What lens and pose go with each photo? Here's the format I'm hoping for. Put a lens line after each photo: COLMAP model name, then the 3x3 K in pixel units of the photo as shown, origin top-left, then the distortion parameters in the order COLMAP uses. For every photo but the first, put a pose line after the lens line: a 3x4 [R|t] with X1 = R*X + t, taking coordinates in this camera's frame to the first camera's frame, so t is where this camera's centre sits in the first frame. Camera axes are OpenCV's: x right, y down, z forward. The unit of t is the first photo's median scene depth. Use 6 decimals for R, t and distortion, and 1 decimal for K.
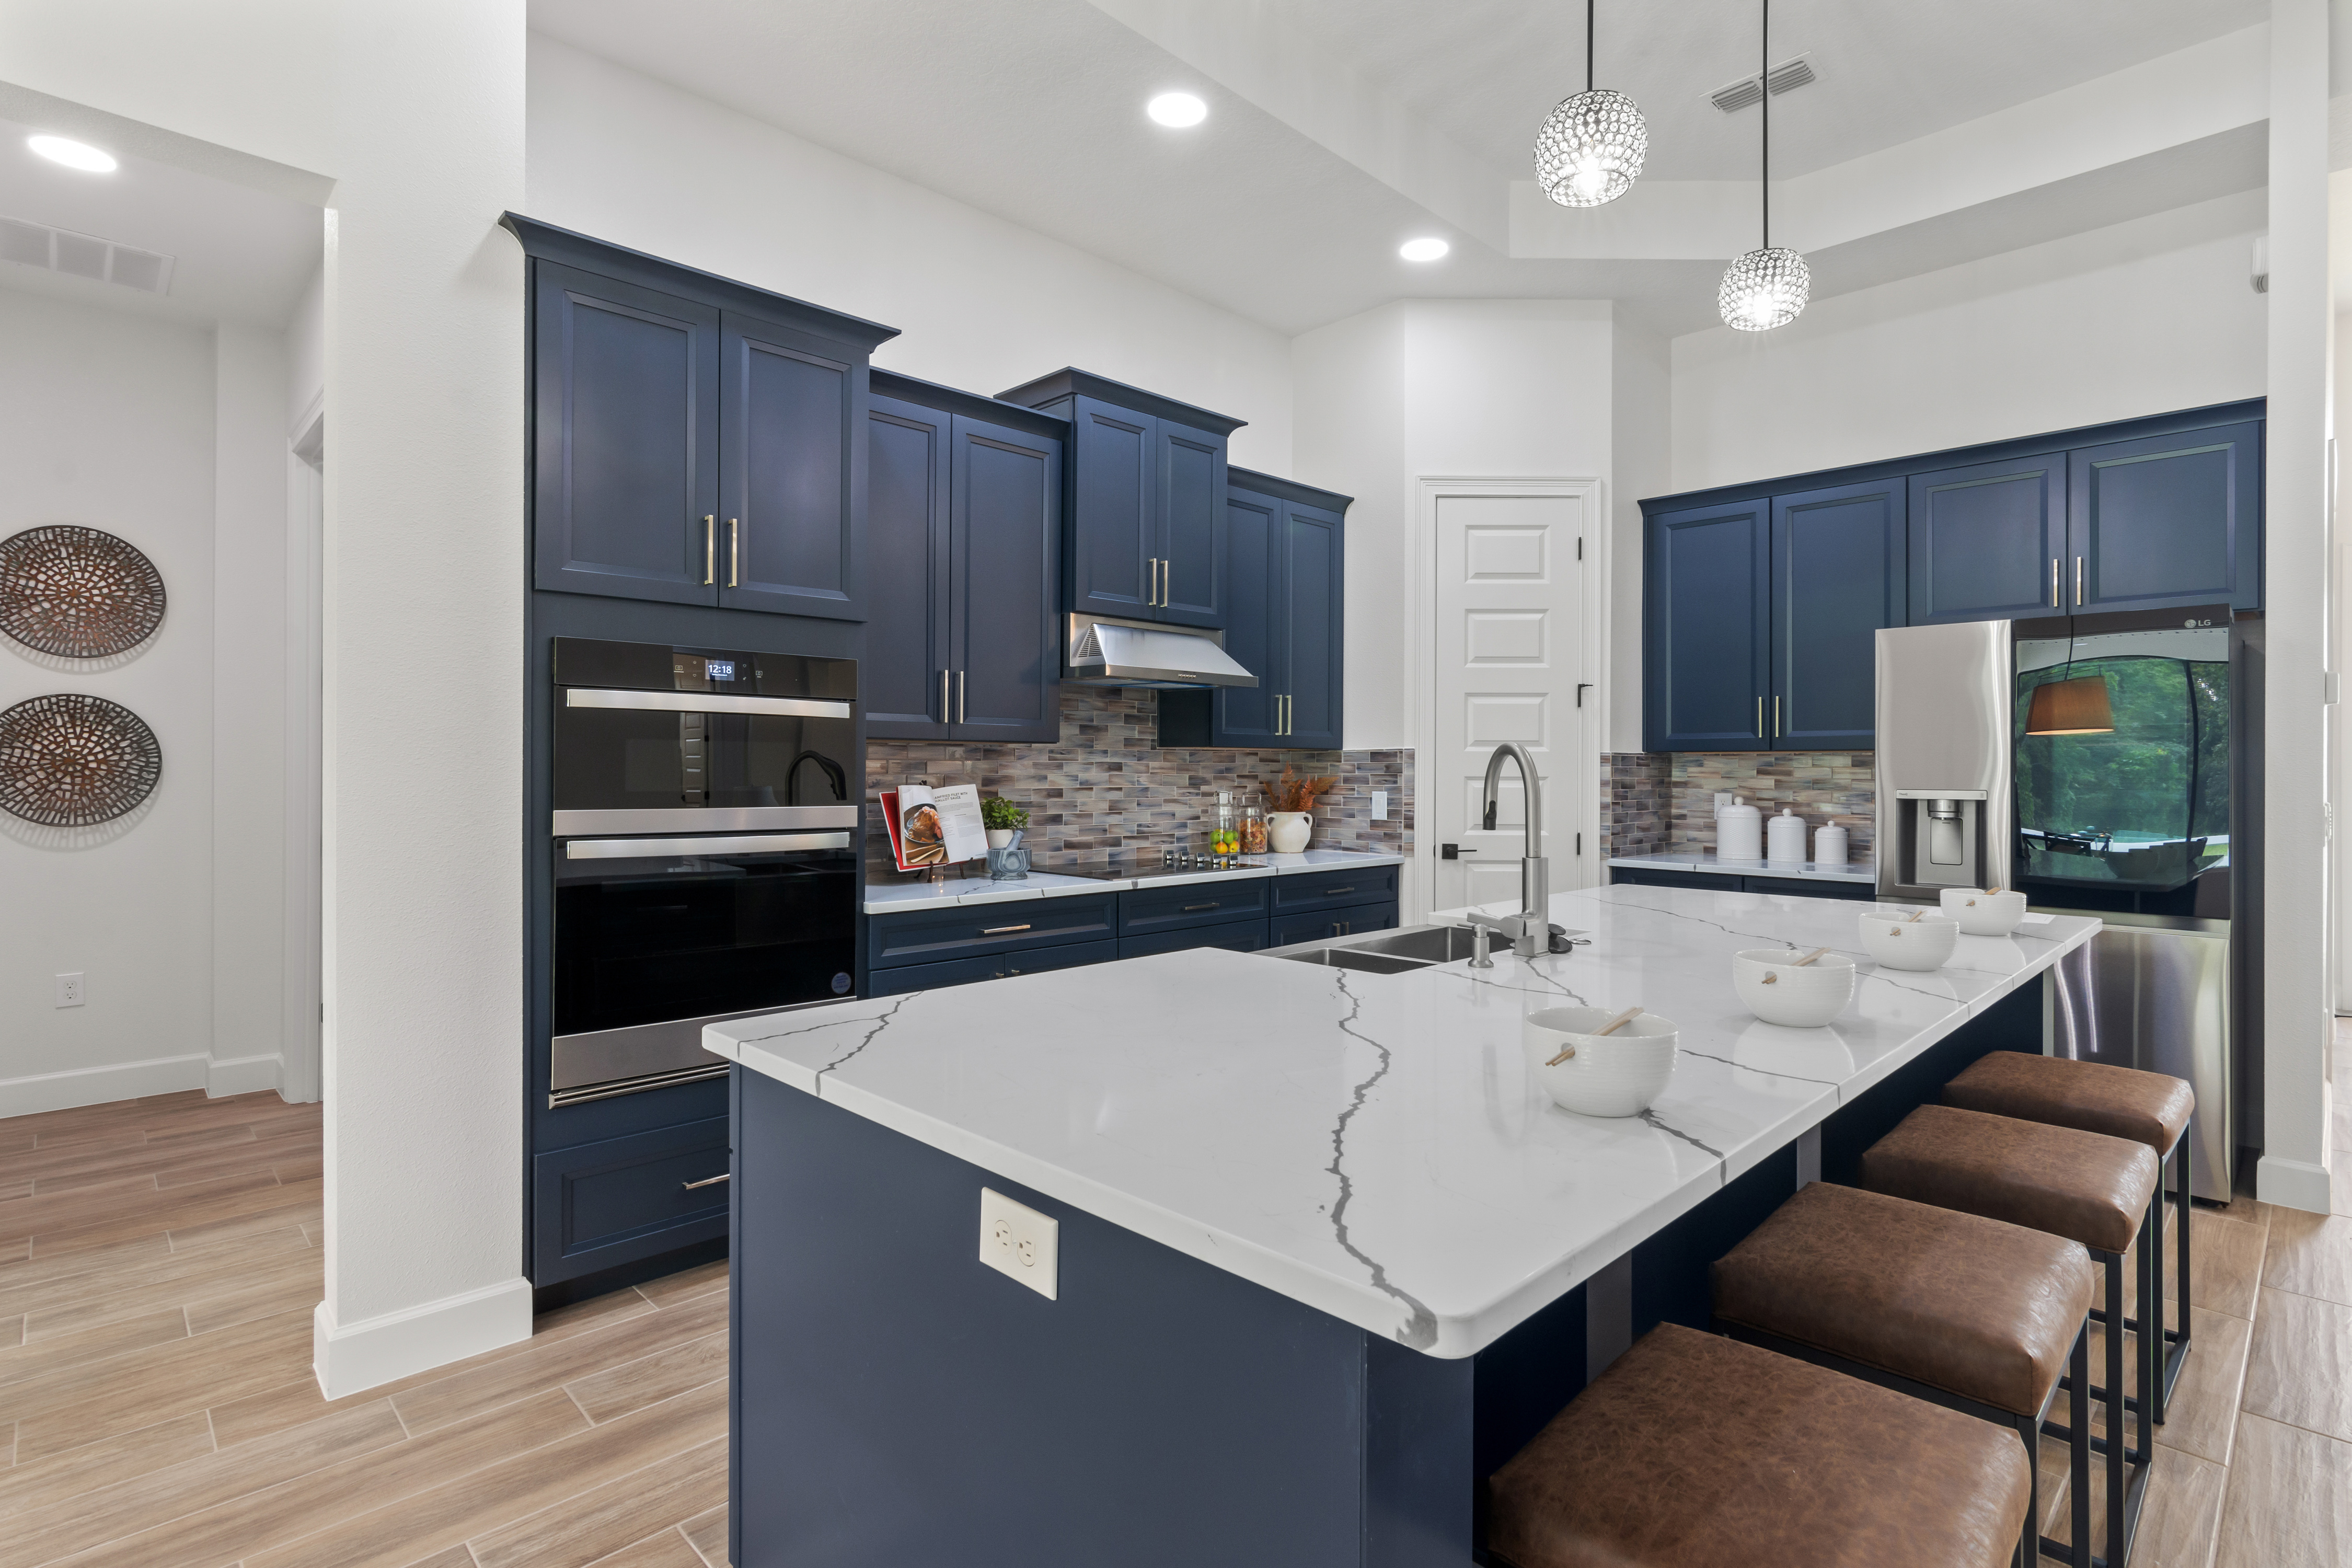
lens RADIAL K [[1135.8, 0, 1178.7], [0, 1135.8, 770.2], [0, 0, 1]] dist [-0.000660, 0.000355]
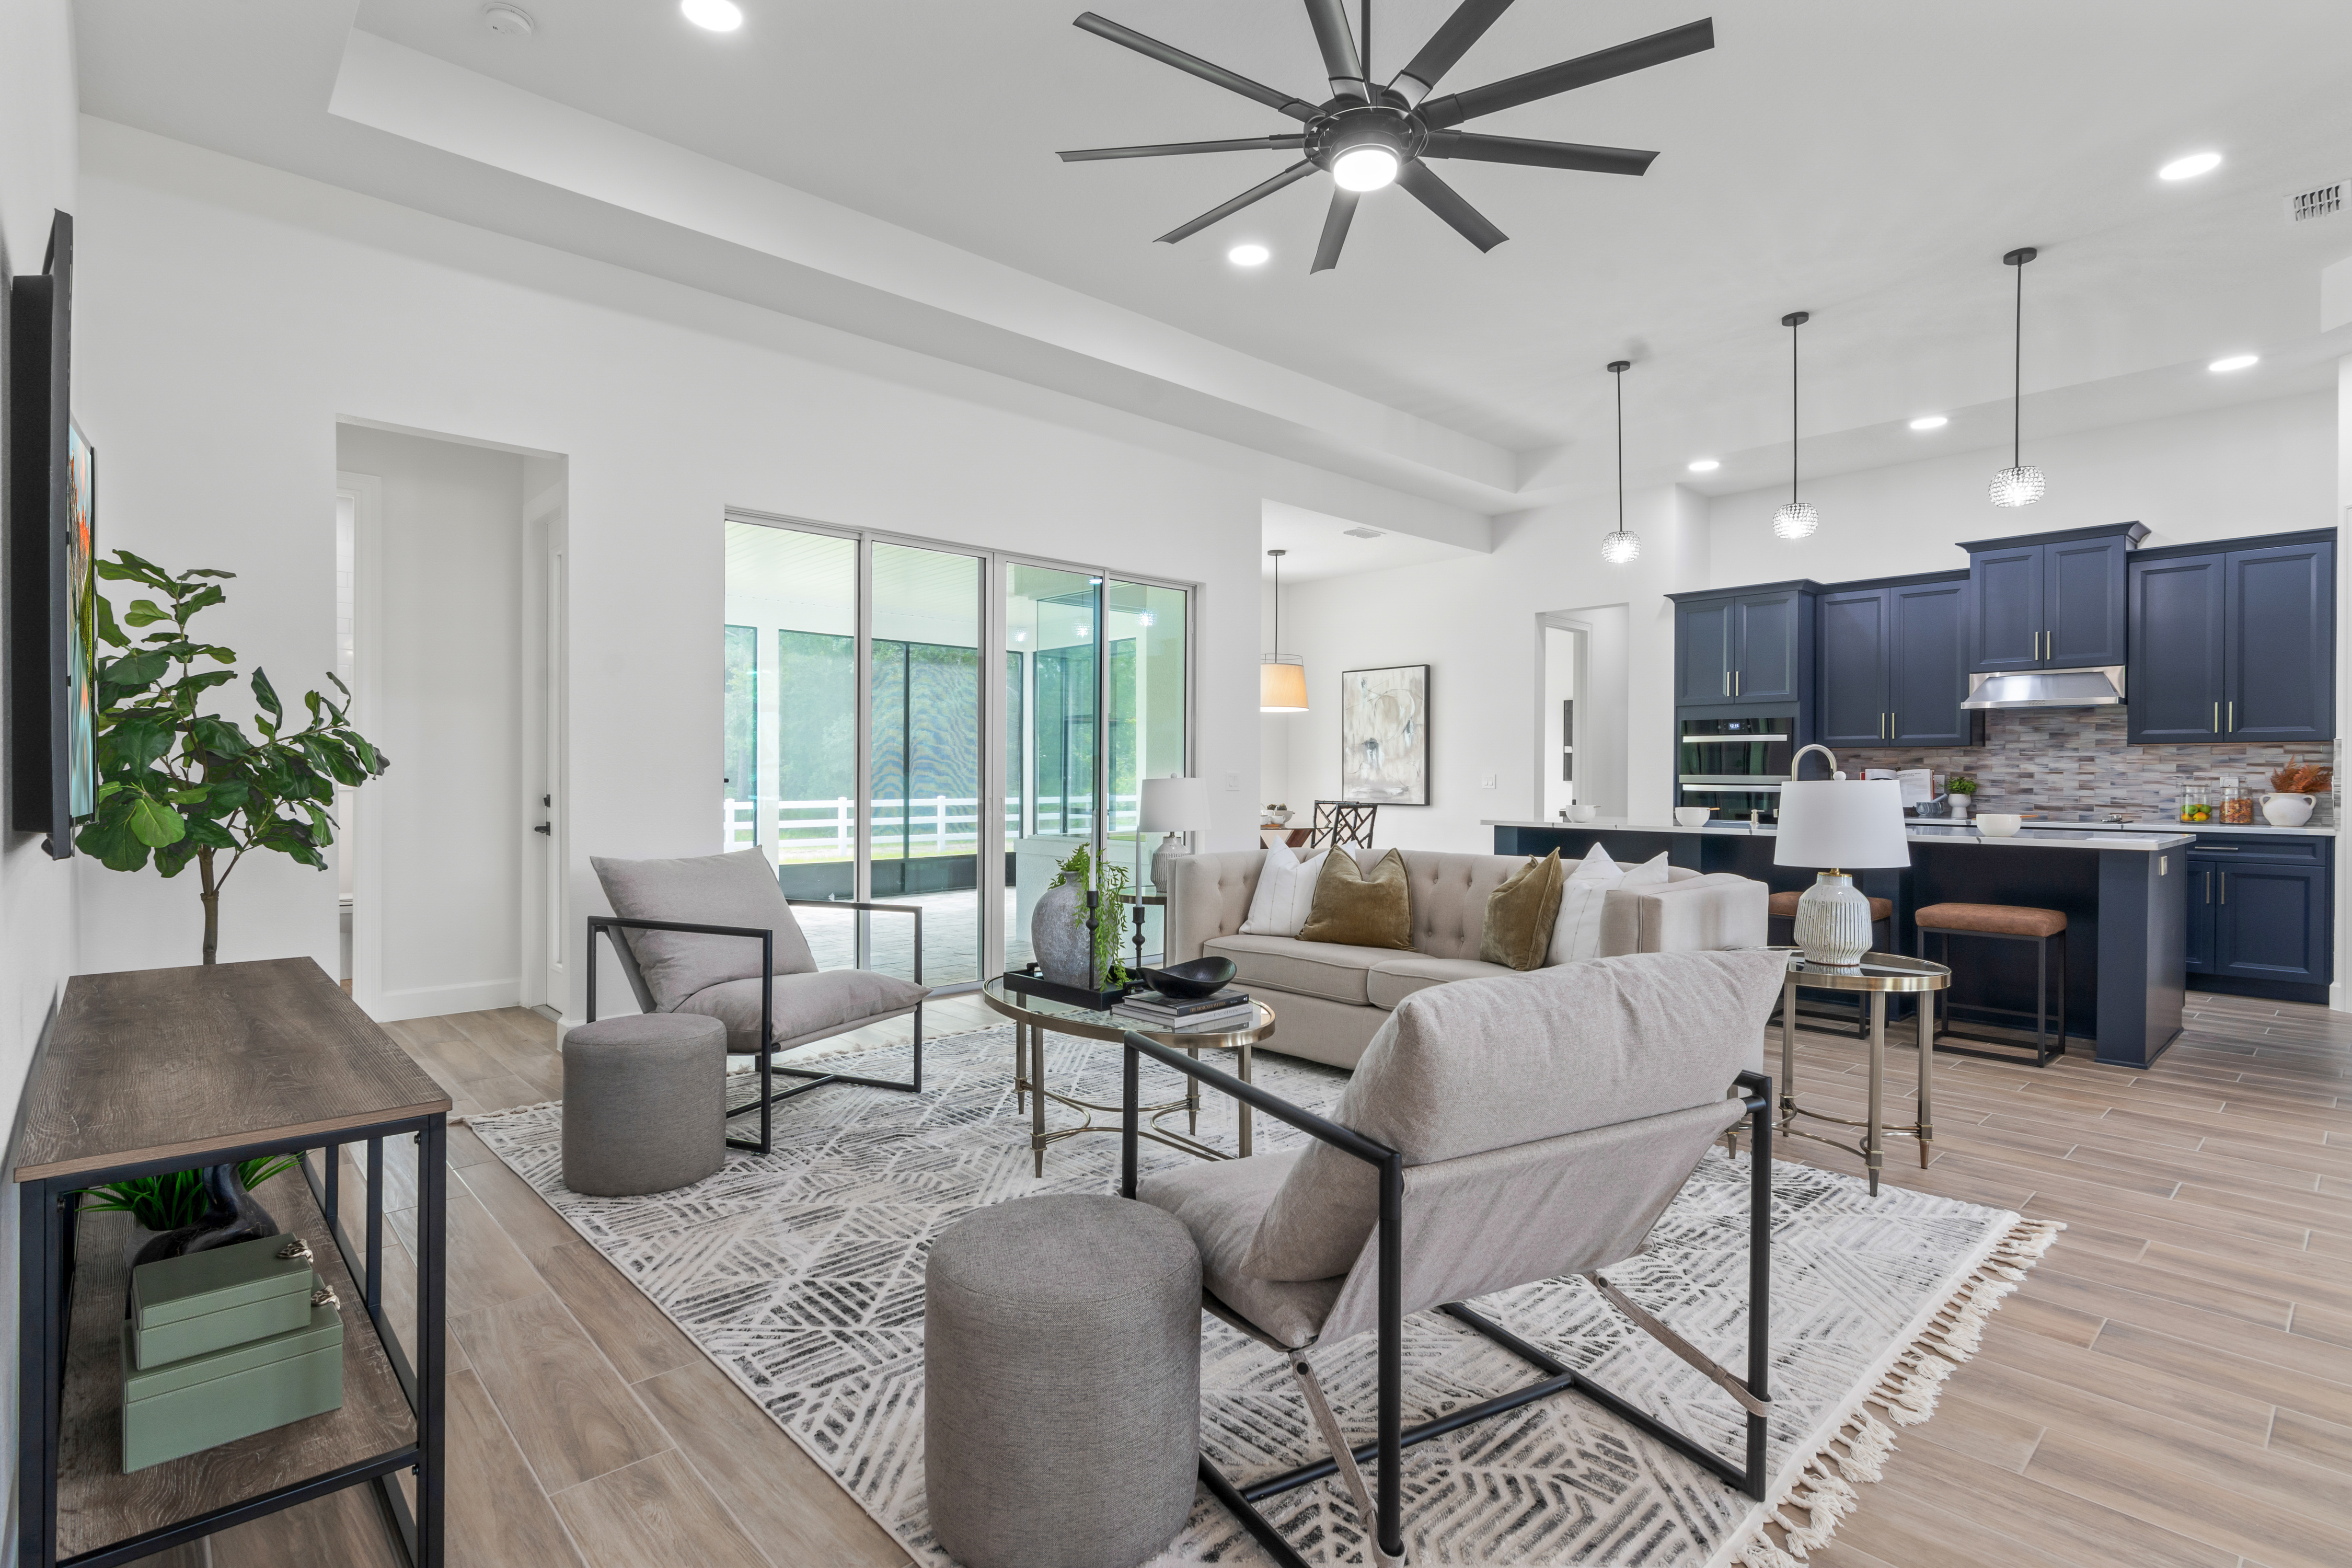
lens RADIAL K [[1135.8, 0, 1182.3], [0, 1135.8, 781.7], [0, 0, 1]] dist [-0.000660, 0.000355]
pose [[-0.027586, 0.003002, -0.999615, 1.549227], [-0.005252, 0.999981, 0.003148, 0.030185], [0.999606, 0.005337, -0.027570, -0.181887]]
